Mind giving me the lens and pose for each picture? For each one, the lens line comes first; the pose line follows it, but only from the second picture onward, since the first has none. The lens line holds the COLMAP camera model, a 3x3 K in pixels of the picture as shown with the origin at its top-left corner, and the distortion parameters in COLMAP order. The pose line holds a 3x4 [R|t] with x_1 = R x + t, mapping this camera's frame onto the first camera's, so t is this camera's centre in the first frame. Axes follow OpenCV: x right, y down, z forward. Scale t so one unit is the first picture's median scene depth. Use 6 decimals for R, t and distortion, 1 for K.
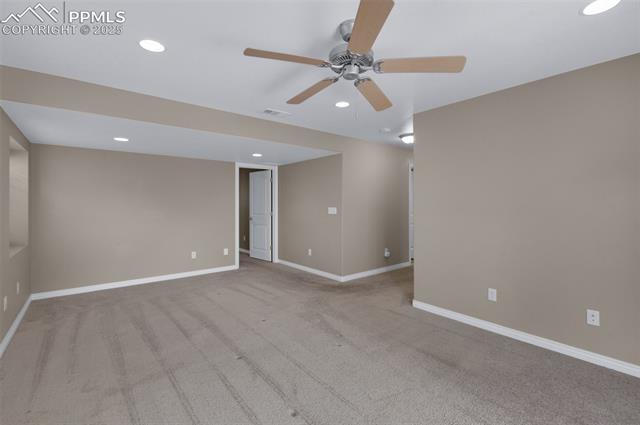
lens RADIAL K [[280.6, 0, 318.3], [0, 280.6, 208.2], [0, 0, 1]] dist [0.017100, -0.013009]
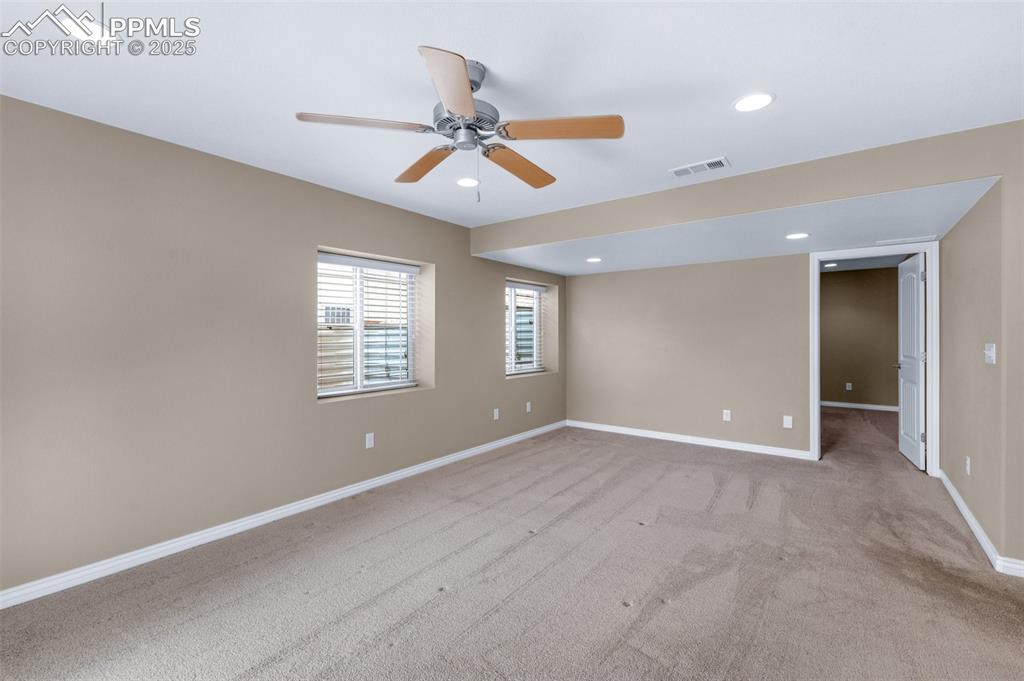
lens RADIAL K [[448.9, 0, 509.2], [0, 448.9, 333.7], [0, 0, 1]] dist [0.017100, -0.013009]
pose [[0.240771, 0.001665, -0.970581, 0.580169], [-0.015293, 0.999881, -0.002078, -0.007158], [0.970461, 0.015343, 0.240768, 0.403404]]
